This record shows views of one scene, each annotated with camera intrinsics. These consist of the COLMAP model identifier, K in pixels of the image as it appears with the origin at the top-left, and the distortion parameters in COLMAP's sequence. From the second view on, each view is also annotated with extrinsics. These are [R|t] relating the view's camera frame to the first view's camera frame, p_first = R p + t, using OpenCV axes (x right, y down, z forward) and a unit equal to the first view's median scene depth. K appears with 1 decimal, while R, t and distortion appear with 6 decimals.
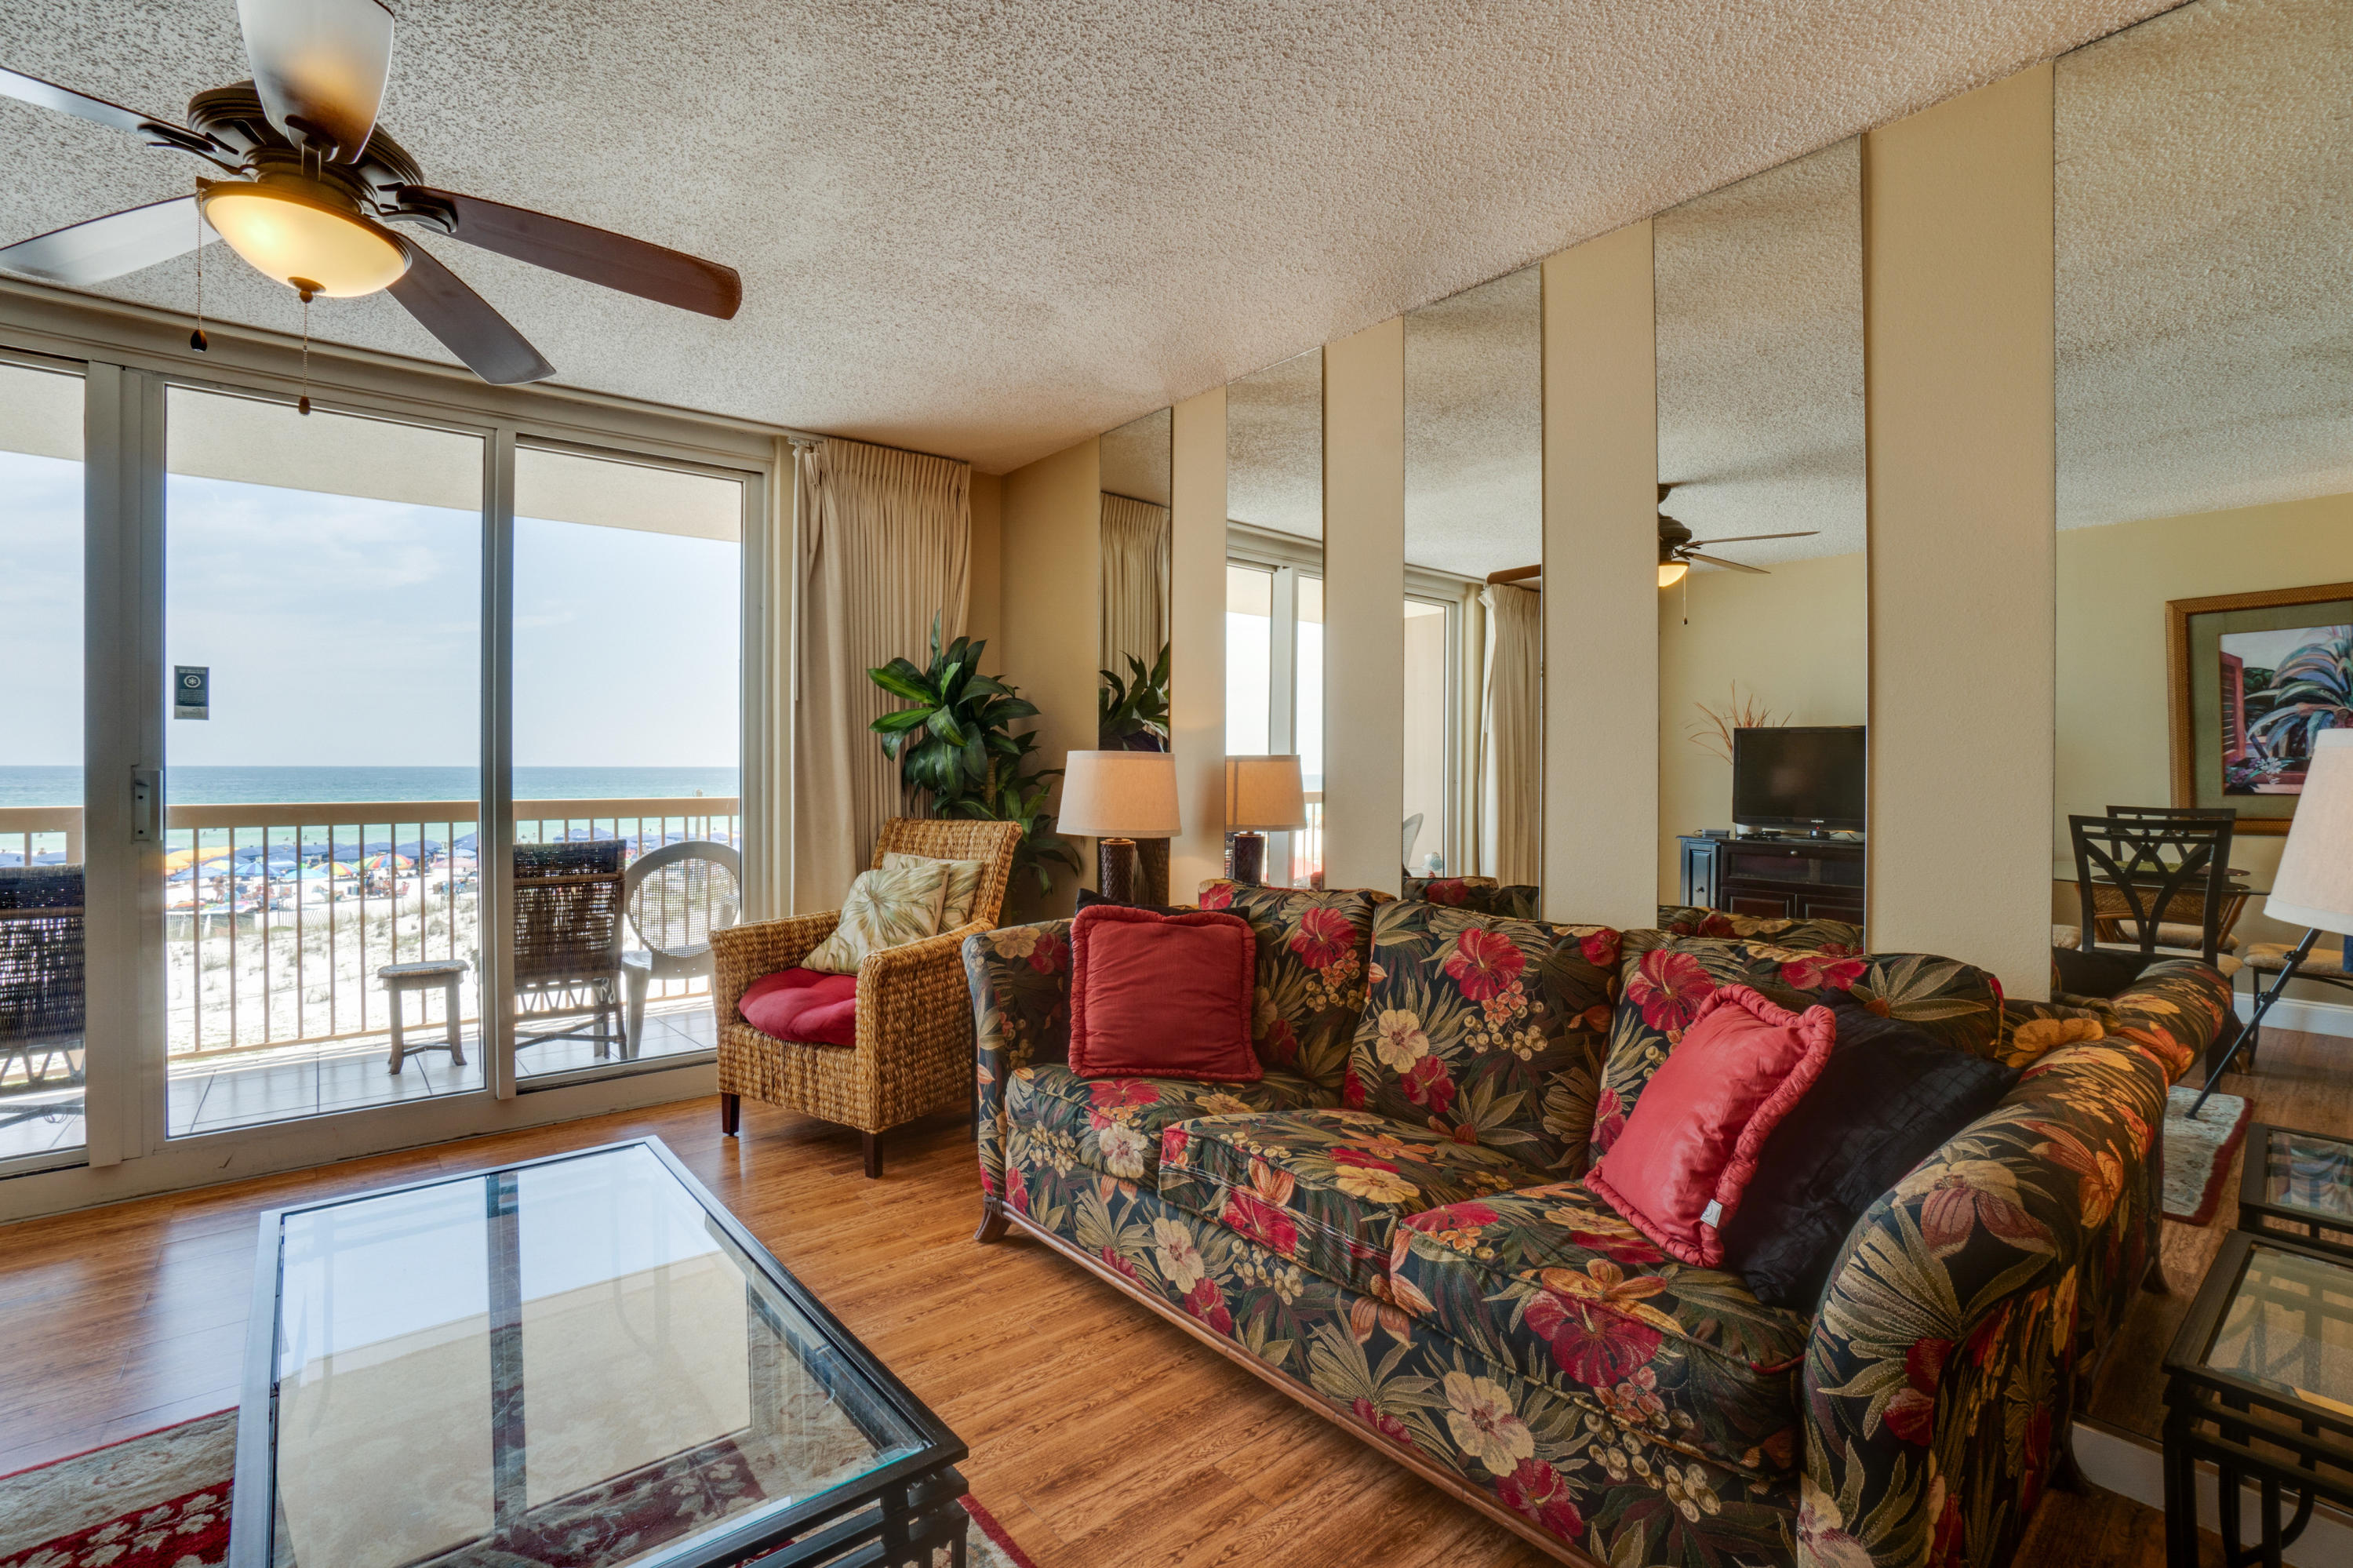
lens RADIAL K [[1055.2, 0, 1161.5], [0, 1055.2, 769.5], [0, 0, 1]] dist [-0.064421, 0.023274]
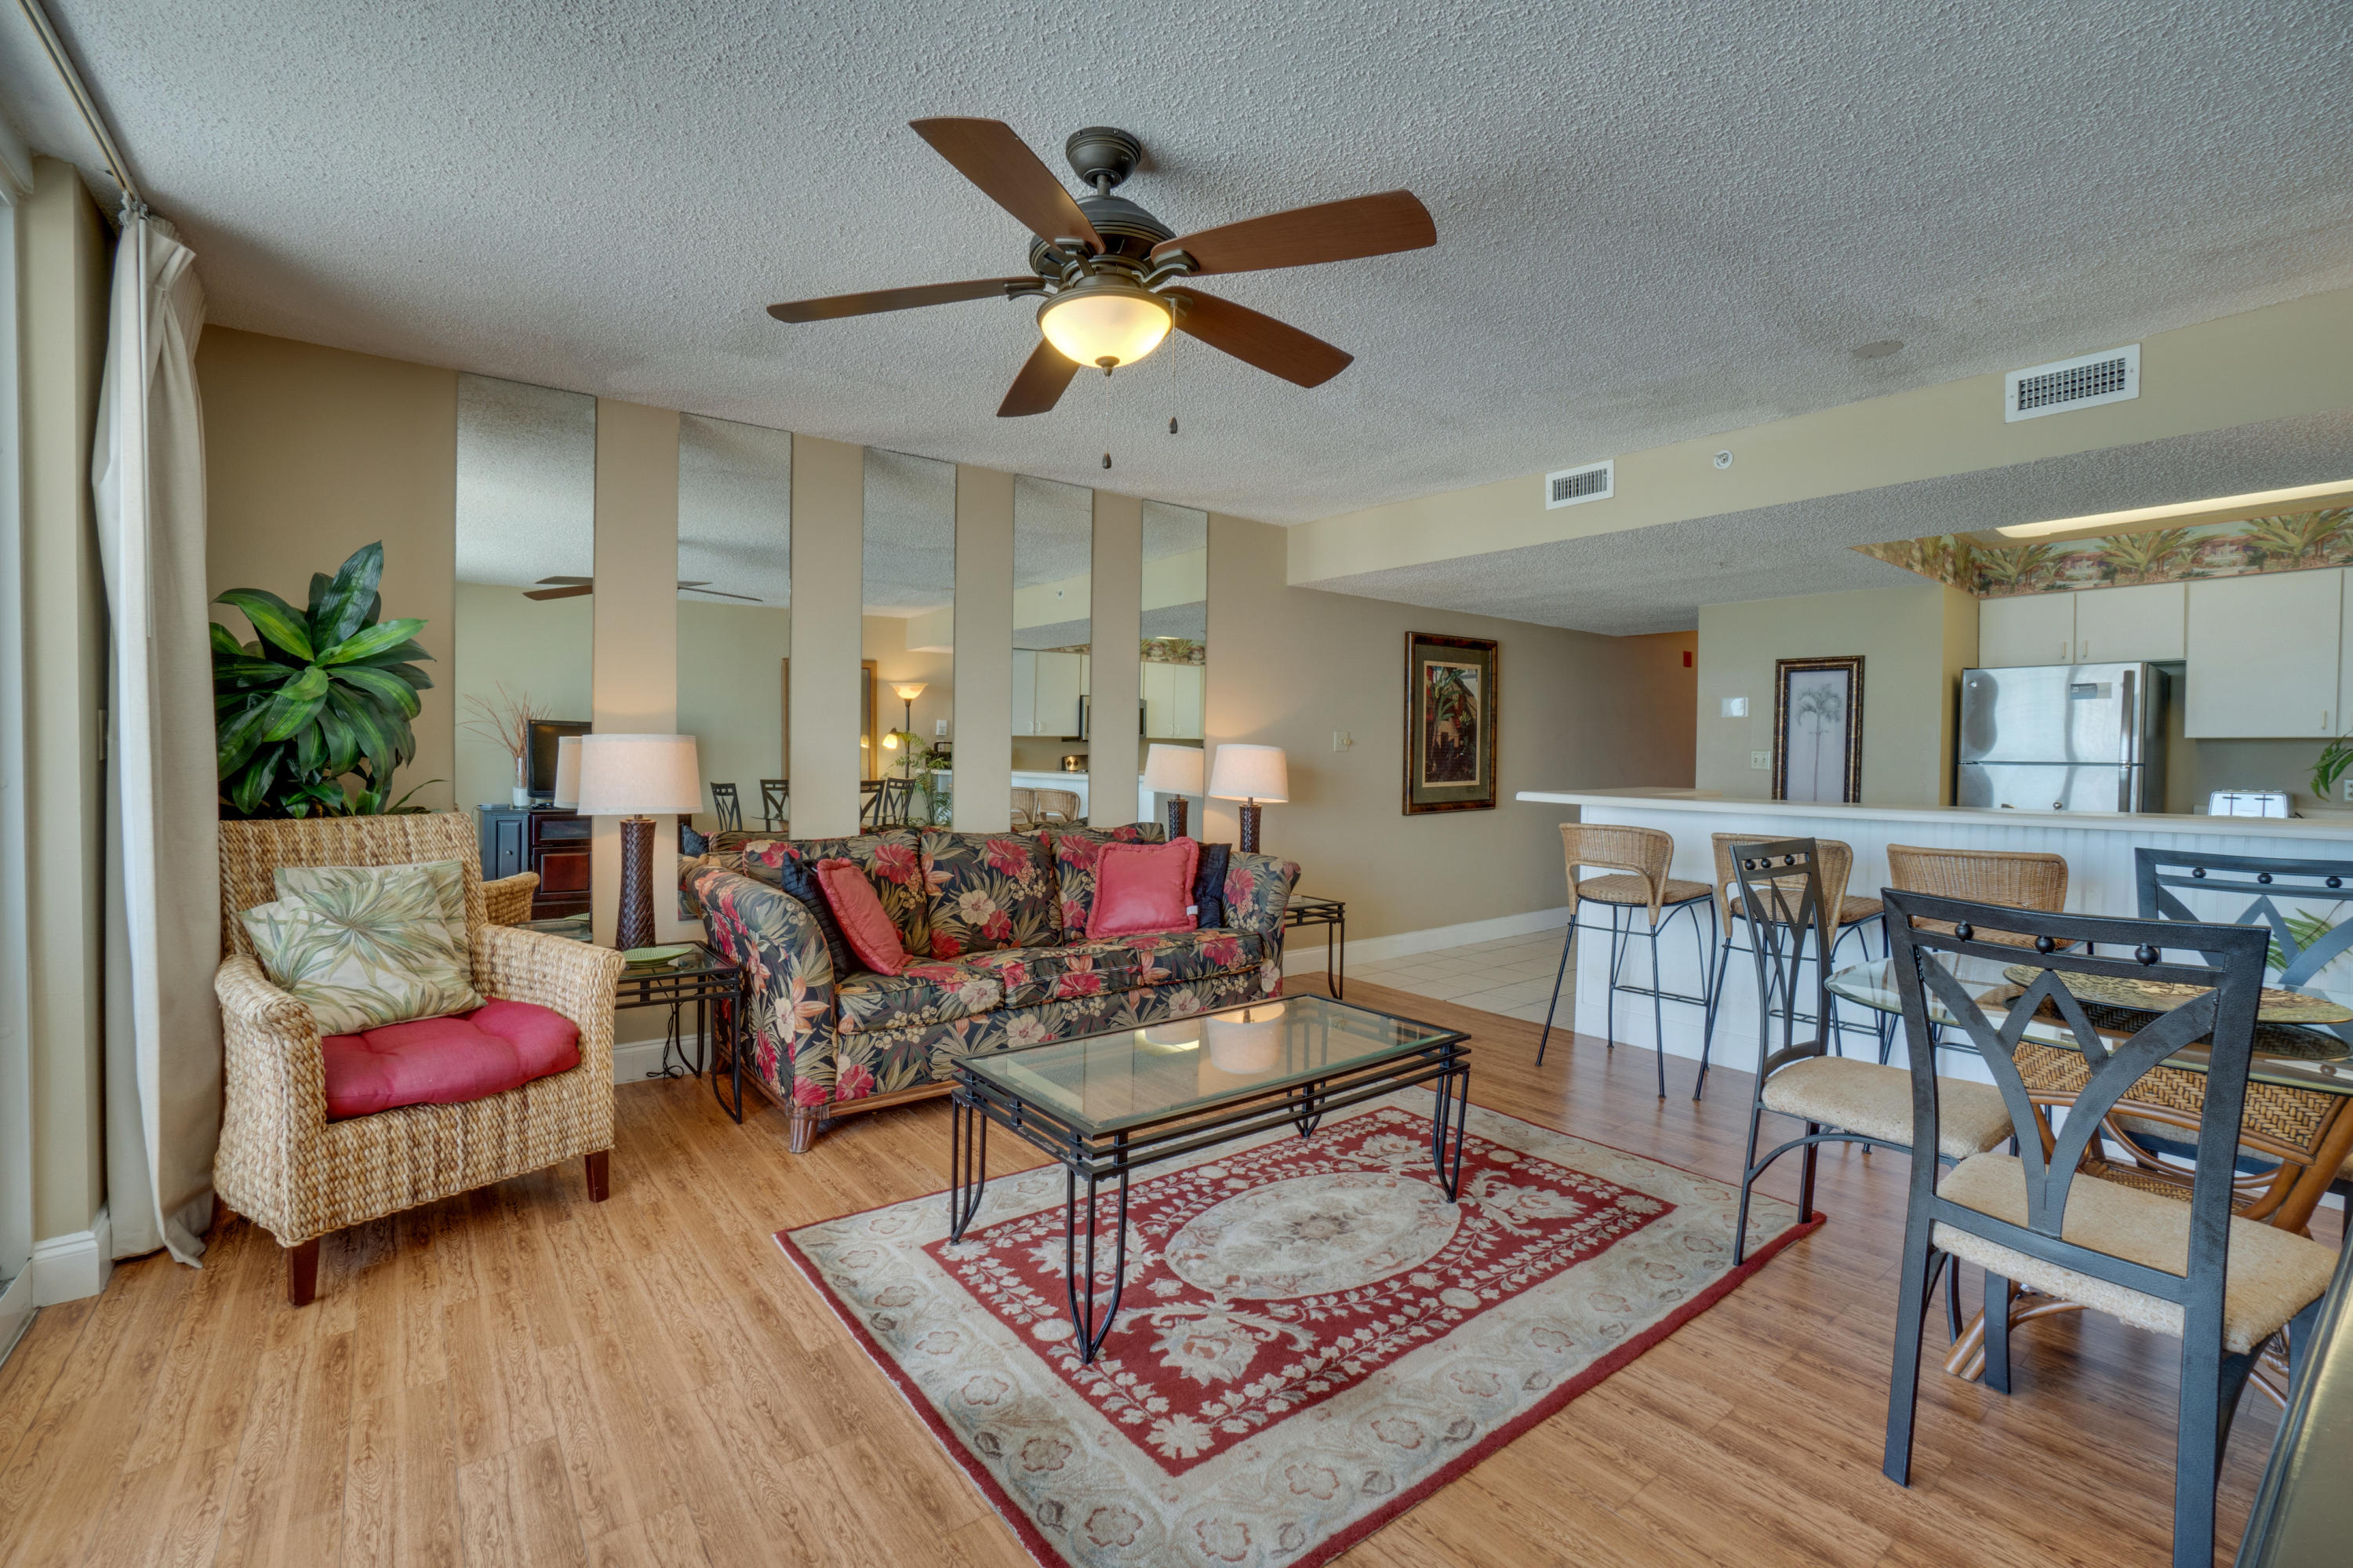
lens RADIAL K [[1035.5, 0, 1161.9], [0, 1035.5, 773.3], [0, 0, 1]] dist [-0.064910, 0.023583]
pose [[0.035232, -0.021389, 0.999150, -1.124791], [-0.008099, 0.999732, 0.021687, -0.005236], [-0.999346, -0.008856, 0.035049, 0.477978]]
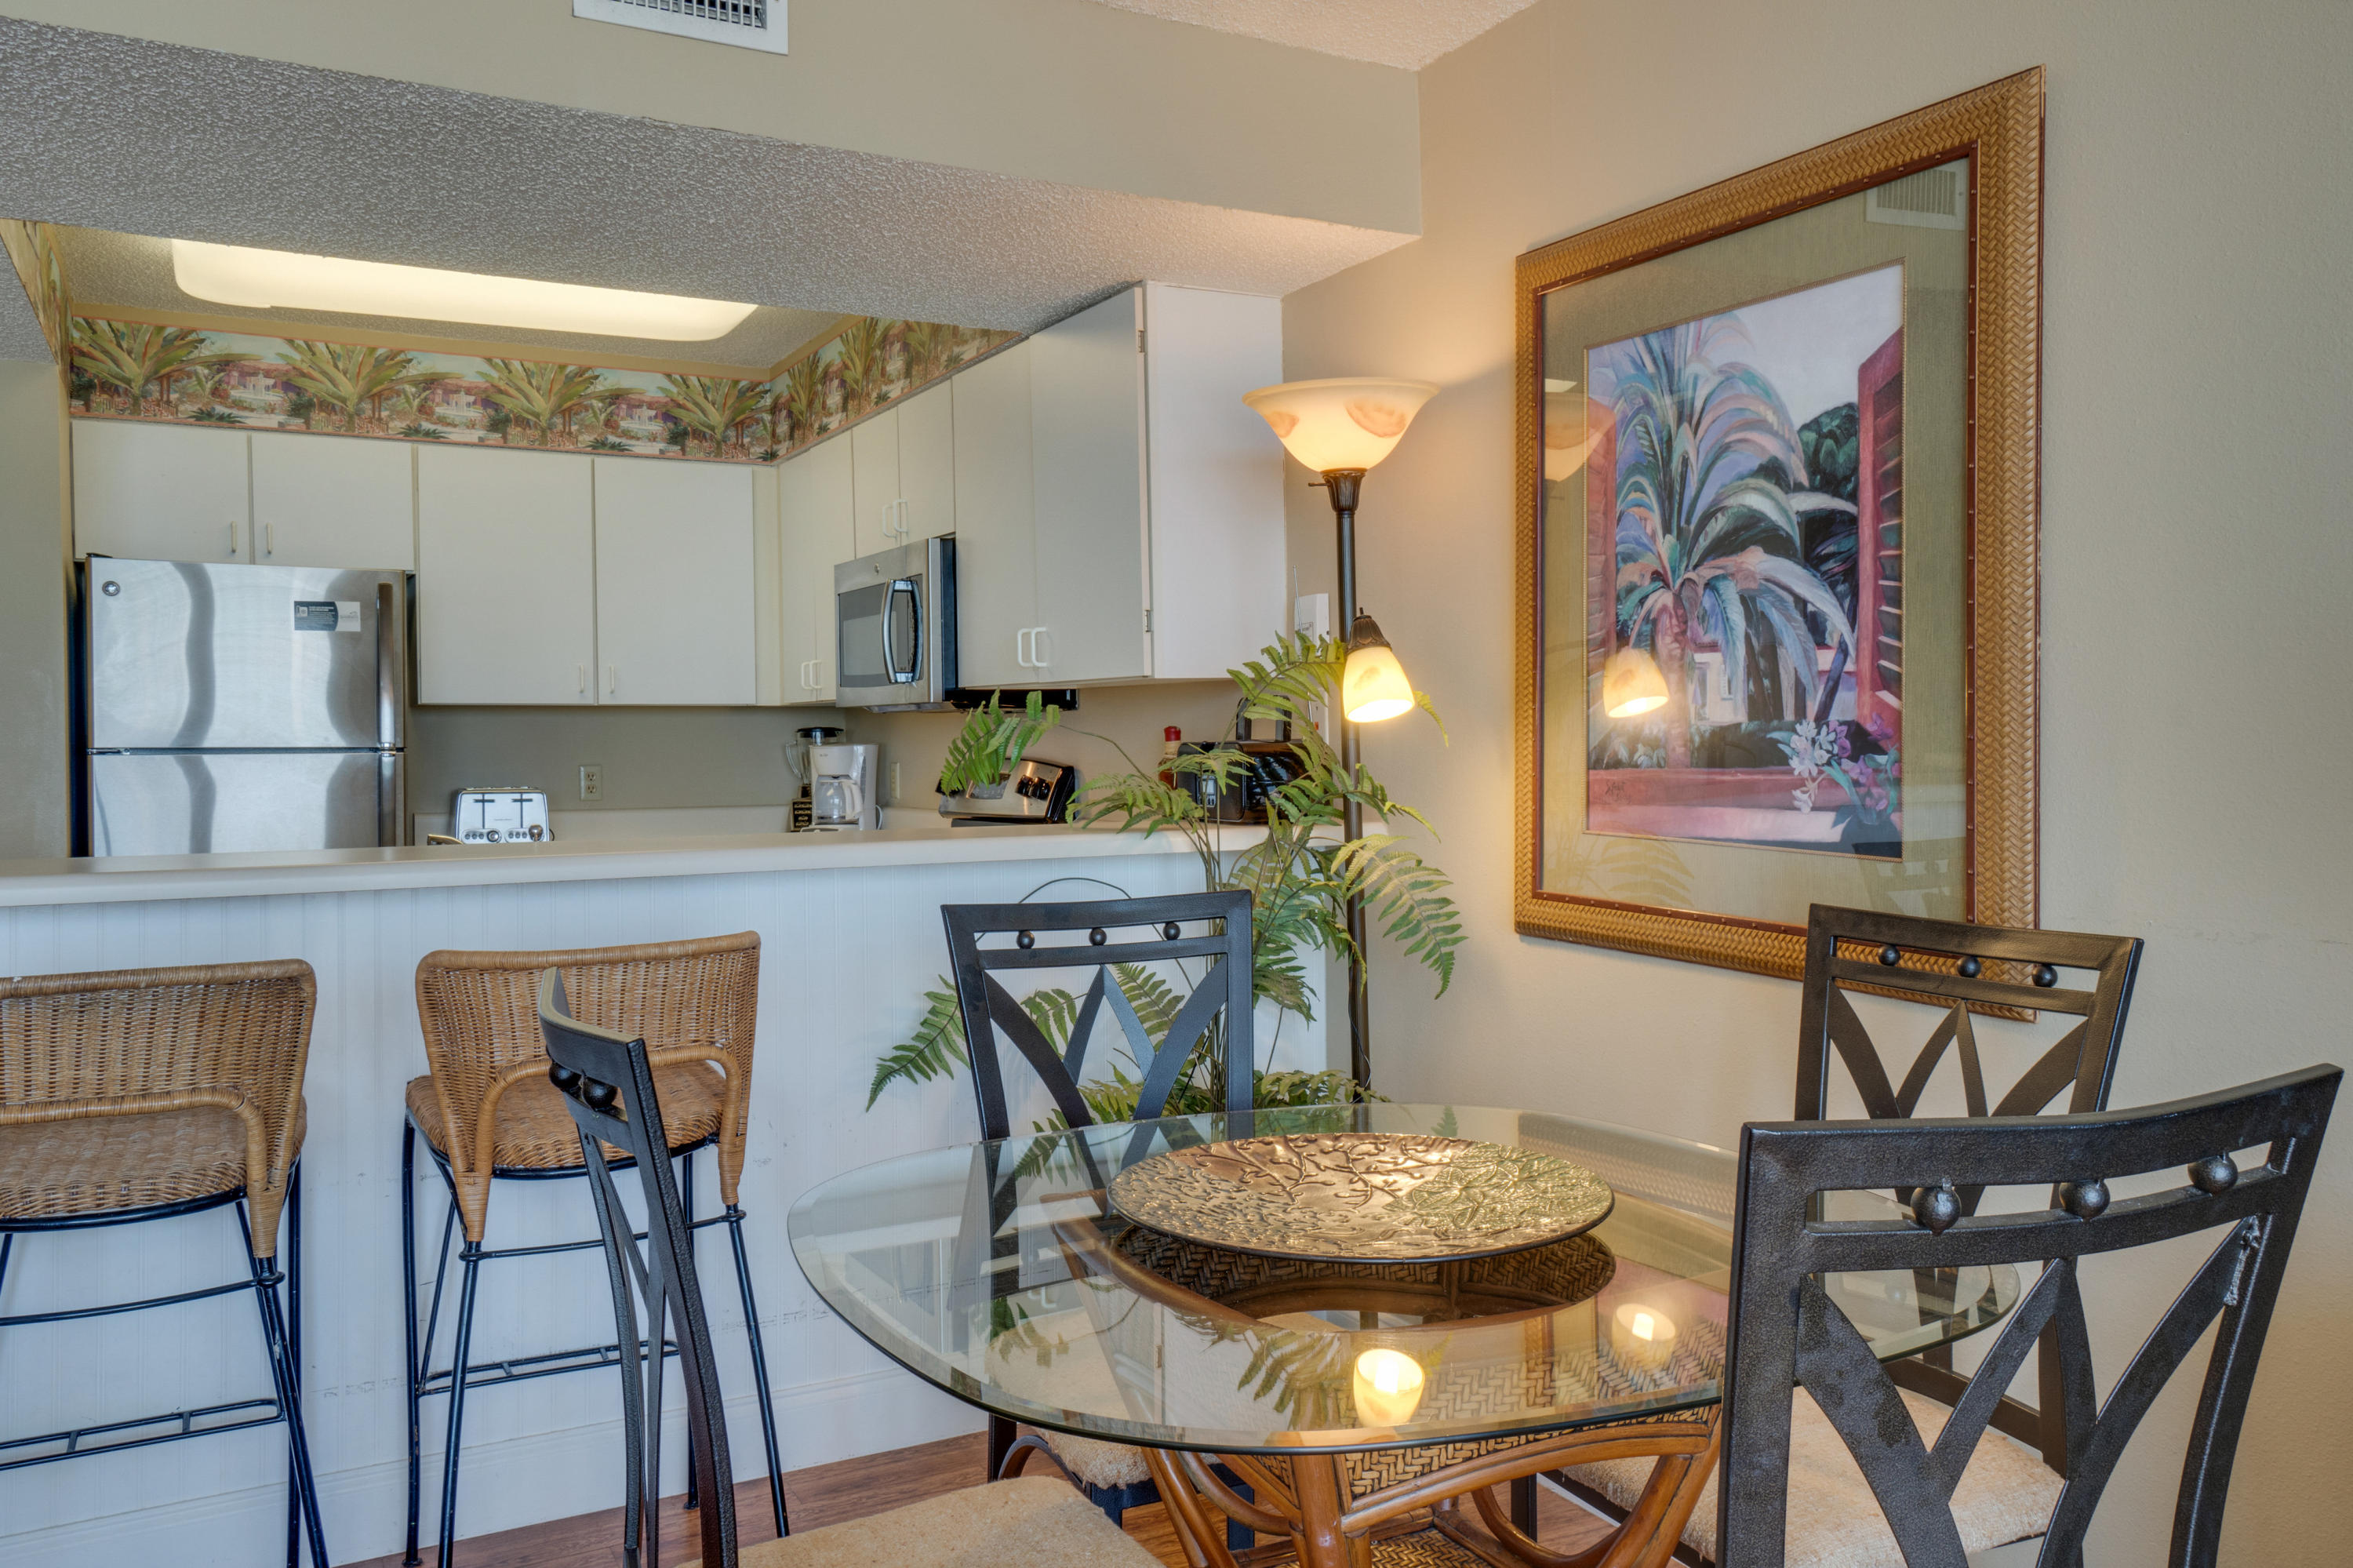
lens RADIAL K [[1788.3, 0, 1165.6], [0, 1788.3, 762.0], [0, 0, 1]] dist [0.038694, 0.000001]
pose [[-0.979143, 0.002652, 0.203153, -0.529488], [0.005468, 0.999897, 0.013301, -0.004667], [-0.203097, 0.014135, -0.979057, 0.440828]]
